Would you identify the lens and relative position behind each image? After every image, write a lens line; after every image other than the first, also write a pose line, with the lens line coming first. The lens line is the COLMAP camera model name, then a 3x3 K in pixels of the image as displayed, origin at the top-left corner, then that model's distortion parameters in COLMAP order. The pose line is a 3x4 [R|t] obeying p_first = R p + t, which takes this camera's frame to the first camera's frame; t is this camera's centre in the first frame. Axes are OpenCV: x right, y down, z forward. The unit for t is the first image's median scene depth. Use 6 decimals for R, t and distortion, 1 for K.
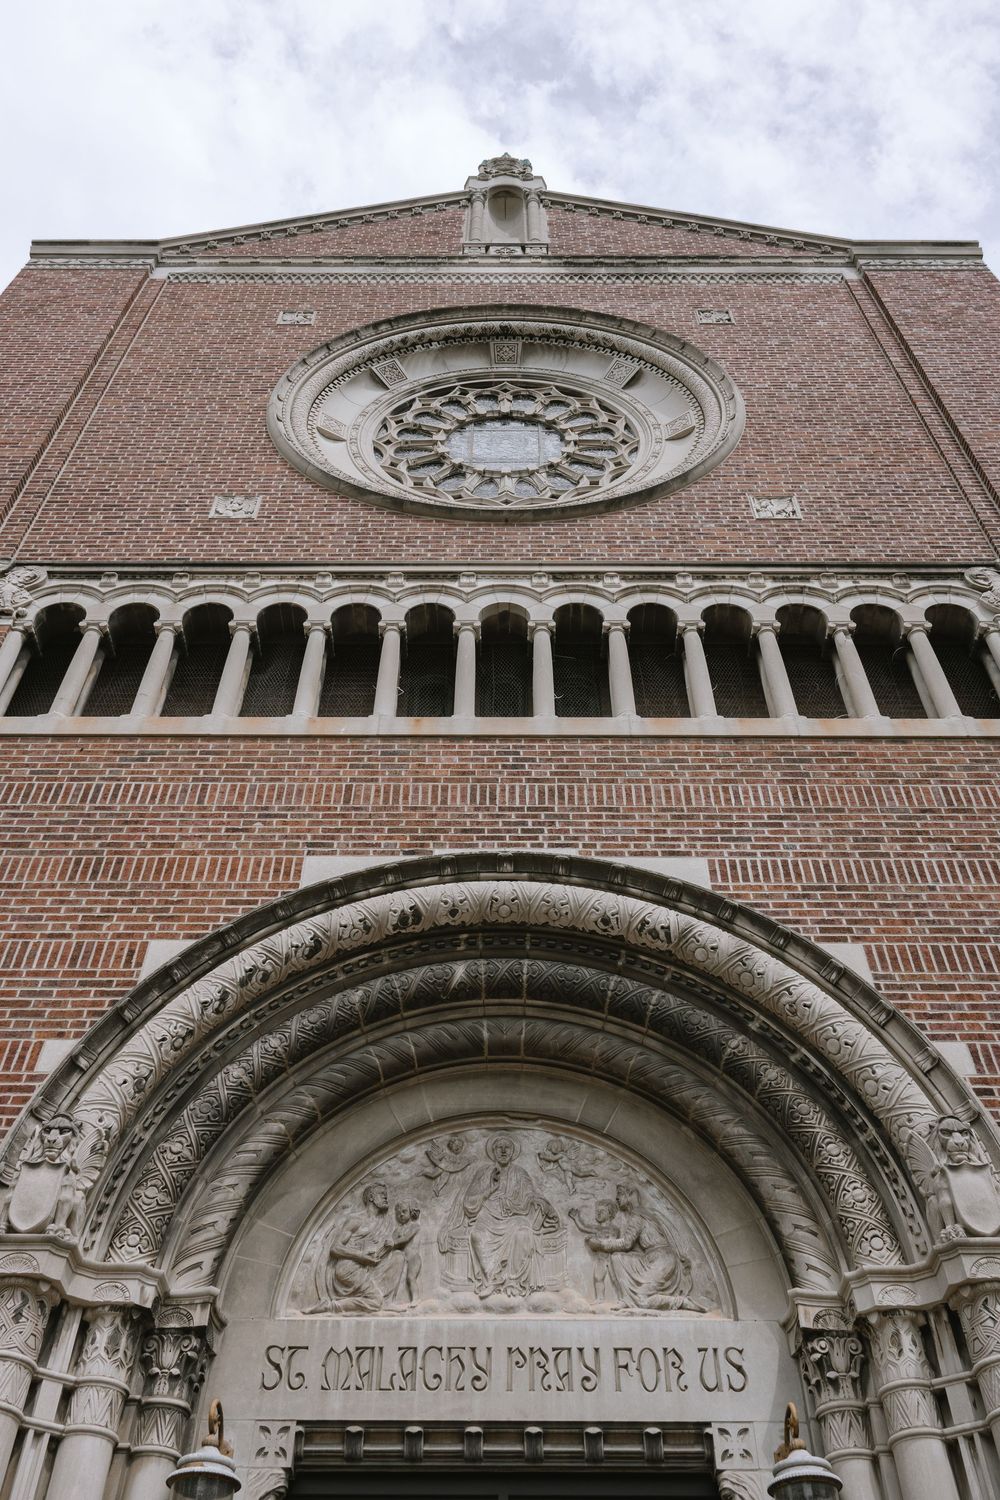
lens RADIAL K [[1234.6, 0, 499.8], [0, 1234.6, 753.2], [0, 0, 1]] dist [0.009942, -0.008709]
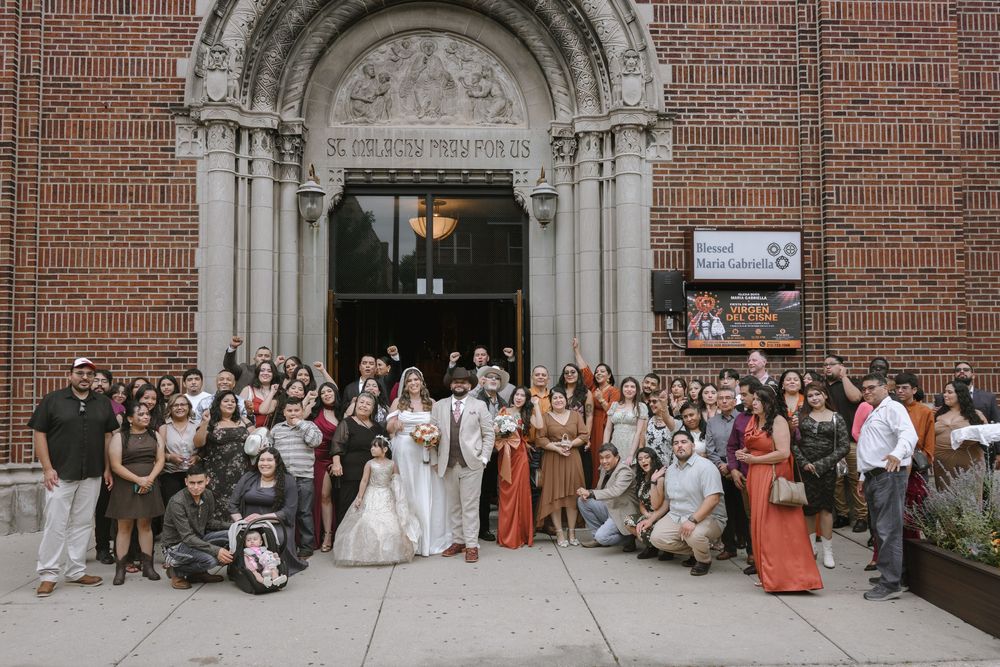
lens RADIAL K [[823.1, 0, 490.1], [0, 823.1, 331.2], [0, 0, 1]] dist [0.009942, -0.008709]
pose [[0.999144, -0.004489, 0.041118, 0.049498], [-0.026309, 0.698123, 0.715494, -0.361051], [-0.031917, -0.715963, 0.697408, -0.332876]]
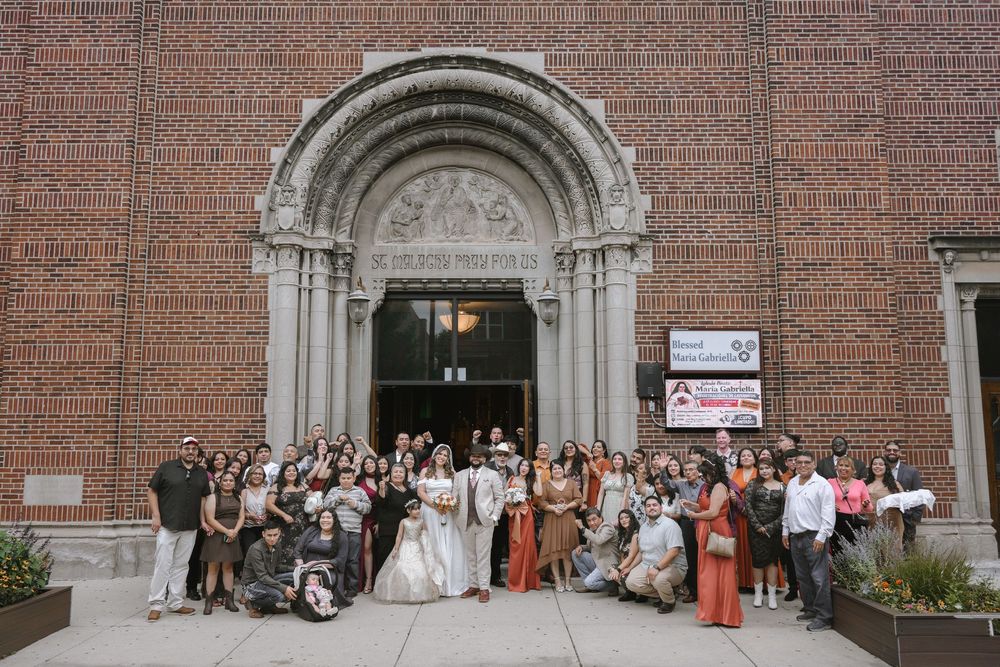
lens RADIAL K [[823.1, 0, 493.0], [0, 823.1, 331.0], [0, 0, 1]] dist [0.009942, -0.008709]
pose [[0.999988, -0.004263, -0.002212, 0.089109], [0.004666, 0.753767, 0.657125, -0.597433], [-0.001134, -0.657128, 0.753778, -0.521805]]
